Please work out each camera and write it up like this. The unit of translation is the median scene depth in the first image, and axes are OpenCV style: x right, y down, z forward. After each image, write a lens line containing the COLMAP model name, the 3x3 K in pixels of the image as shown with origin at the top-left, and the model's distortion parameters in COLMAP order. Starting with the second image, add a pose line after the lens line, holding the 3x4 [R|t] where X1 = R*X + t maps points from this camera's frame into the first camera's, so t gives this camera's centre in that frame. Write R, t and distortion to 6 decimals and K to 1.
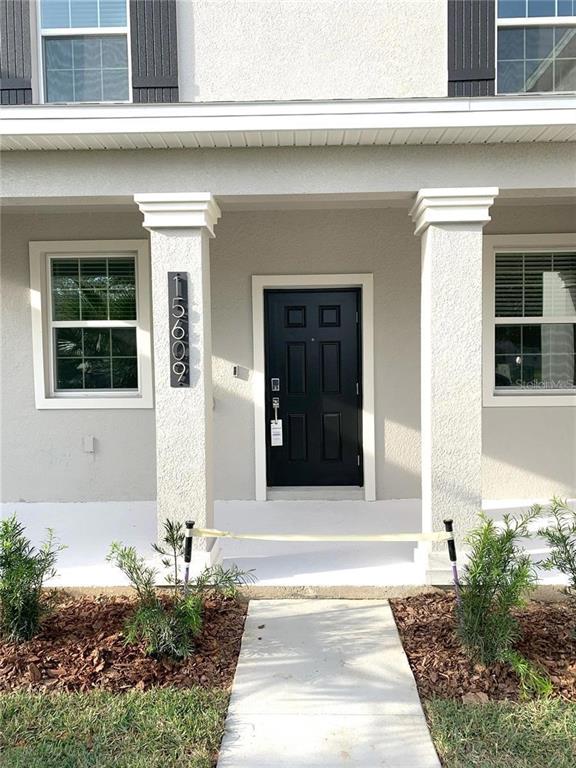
lens RADIAL K [[550.3, 0, 288.0], [0, 550.3, 384.0], [0, 0, 1]] dist [-0.036218, -0.000431]
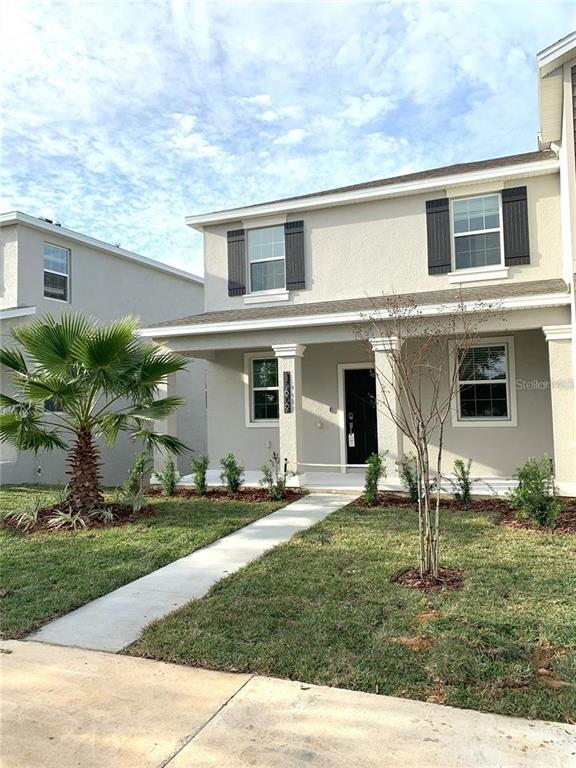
lens RADIAL K [[550.3, 0, 288.0], [0, 550.3, 384.0], [0, 0, 1]] dist [-0.036218, -0.000431]
pose [[0.919378, -0.023548, -0.392669, 0.599075], [-0.014318, 0.995542, -0.093226, 0.078920], [0.393114, 0.091332, 0.914943, -1.029609]]
